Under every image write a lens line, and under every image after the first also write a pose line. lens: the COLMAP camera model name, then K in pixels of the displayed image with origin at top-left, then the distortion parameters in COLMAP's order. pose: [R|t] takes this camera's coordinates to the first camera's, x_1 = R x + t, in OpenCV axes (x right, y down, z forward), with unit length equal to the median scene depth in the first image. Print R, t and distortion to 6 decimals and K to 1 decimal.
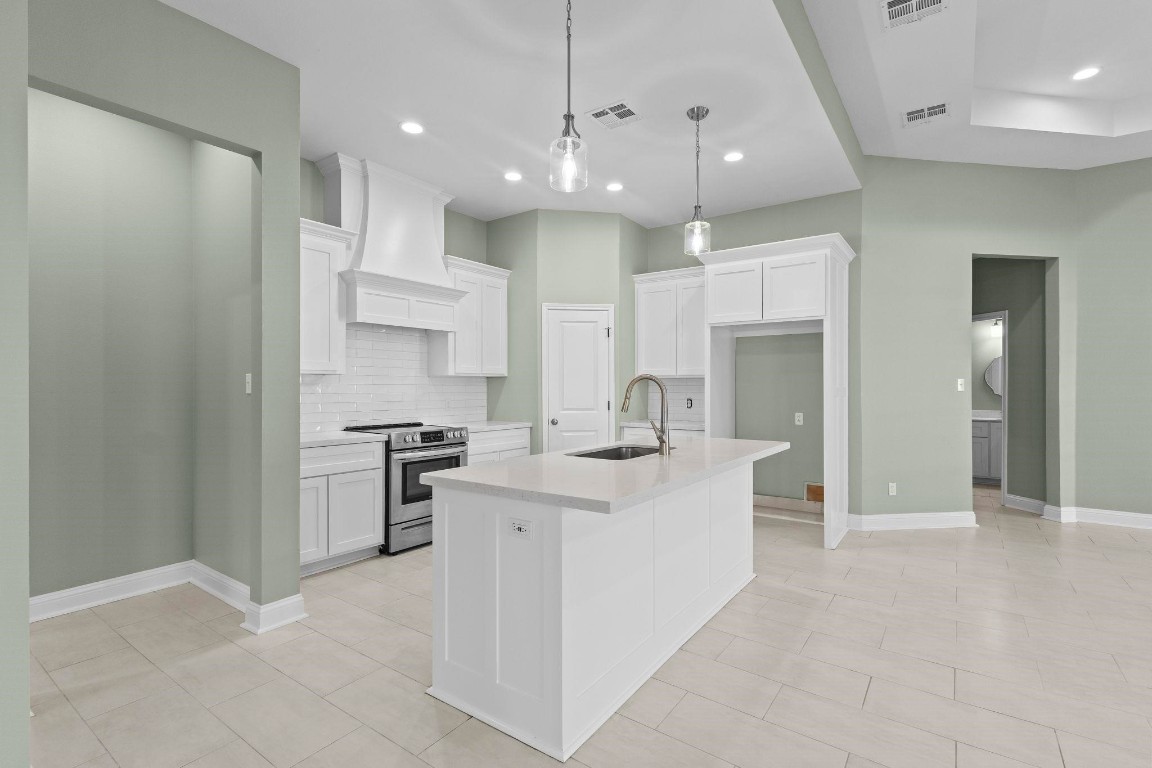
lens RADIAL K [[530.6, 0, 573.7], [0, 530.6, 386.3], [0, 0, 1]] dist [0.001816, -0.001815]
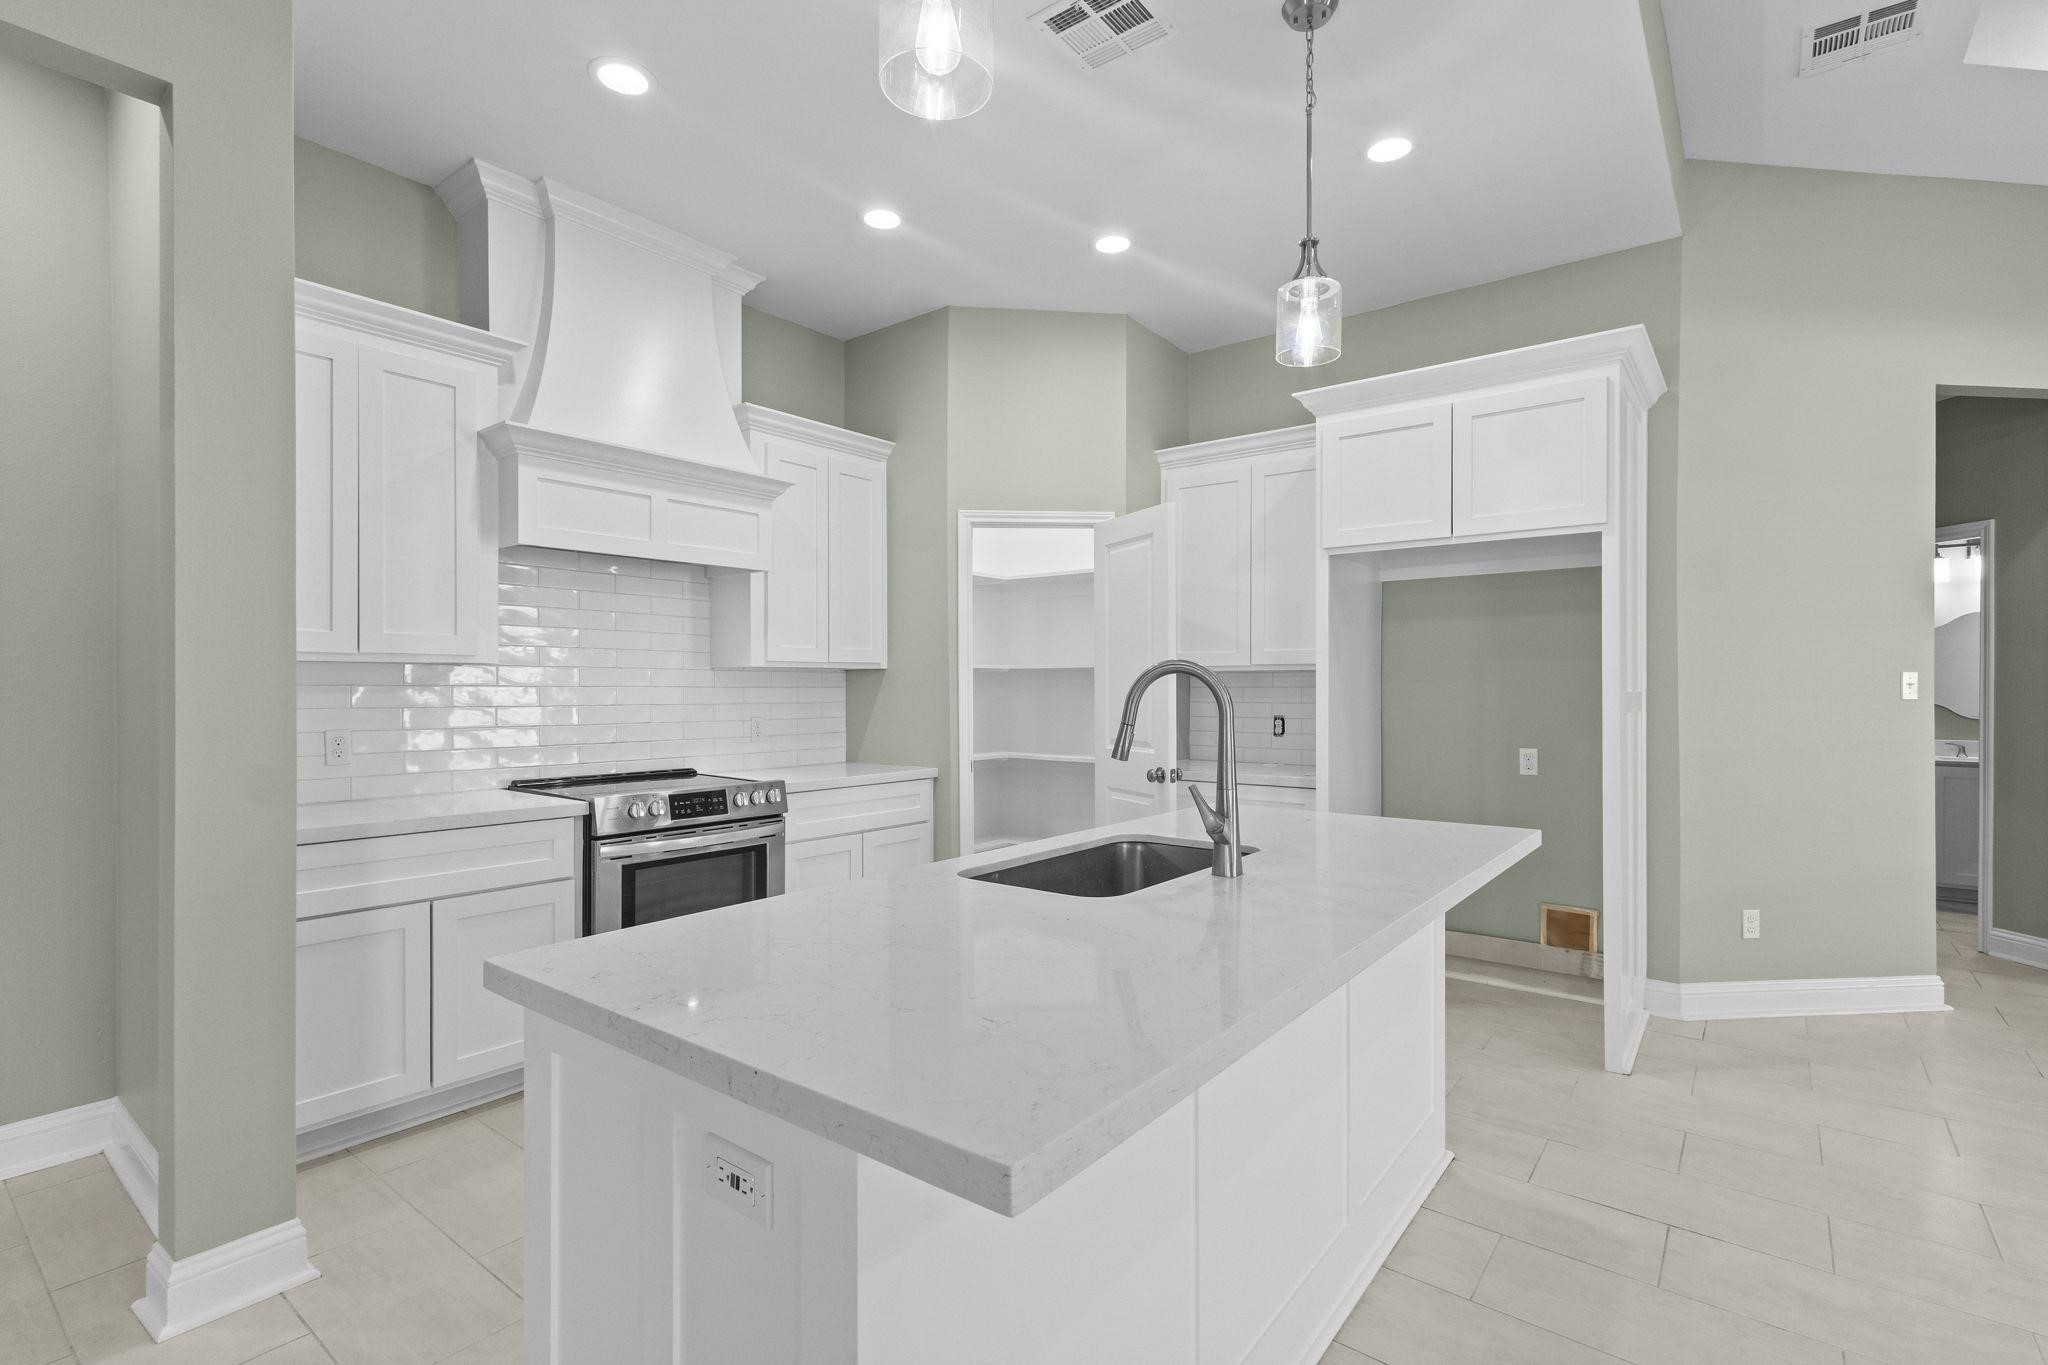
lens RADIAL K [[943.5, 0, 1023.8], [0, 943.5, 689.3], [0, 0, 1]] dist [0.001883, 0.000010]
pose [[0.999226, -0.001007, -0.039320, 0.034126], [0.001084, 0.999998, 0.001938, -0.002155], [0.039318, -0.001979, 0.999225, 0.207487]]
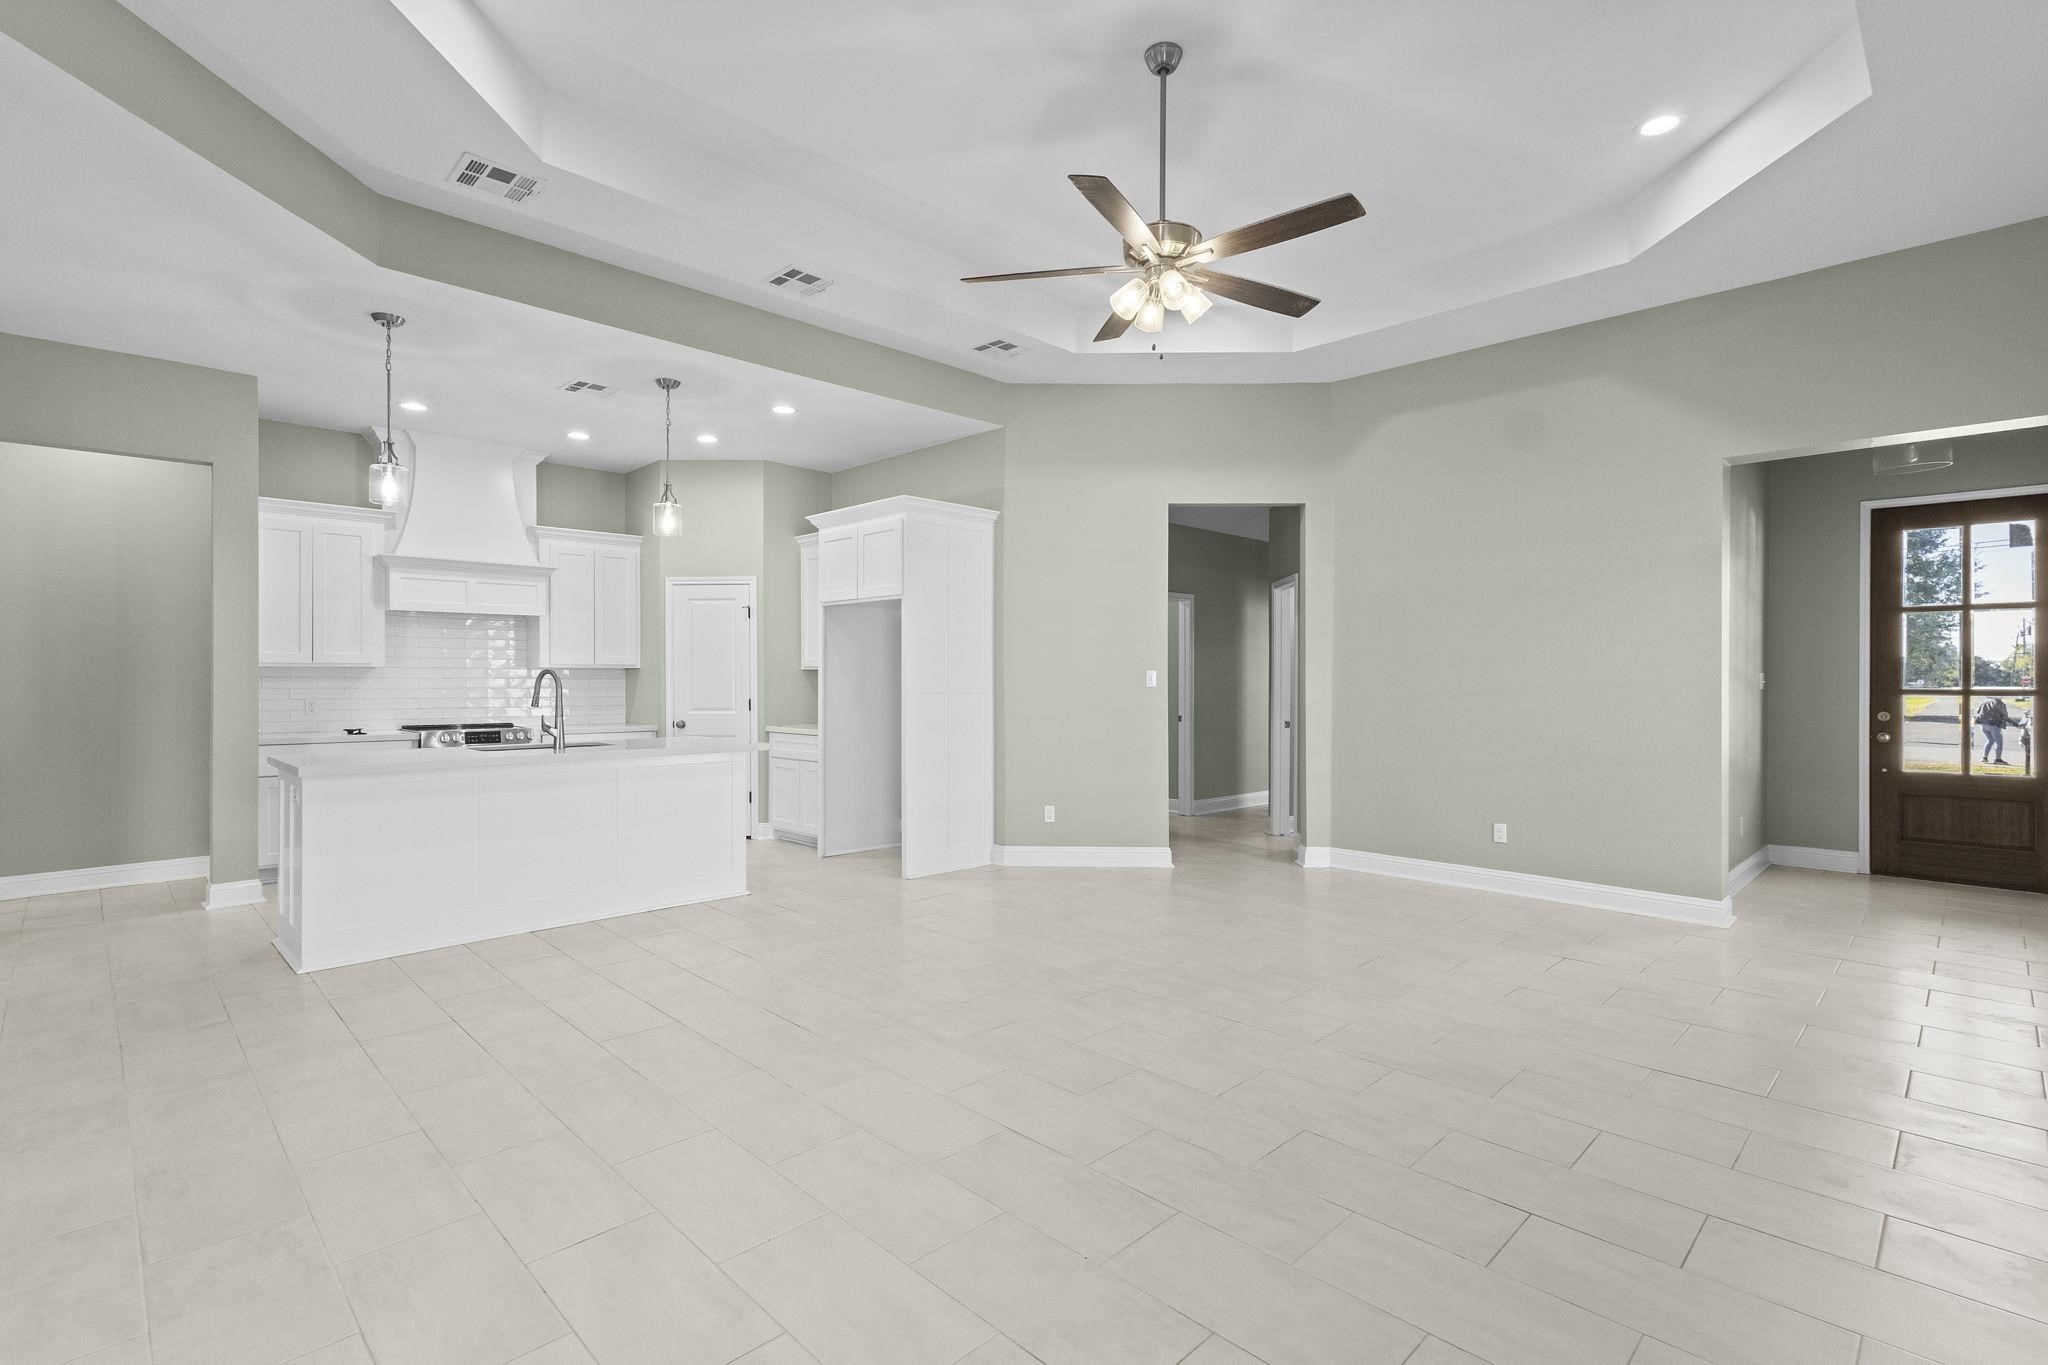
lens RADIAL K [[956.7, 0, 1033.7], [0, 956.7, 680.0], [0, 0, 1]] dist [-0.000822, -0.000303]
pose [[0.986491, 0.000859, -0.163815, 0.839795], [-0.000828, 1.000000, 0.000261, -0.001581], [0.163815, -0.000122, 0.986491, -0.391184]]
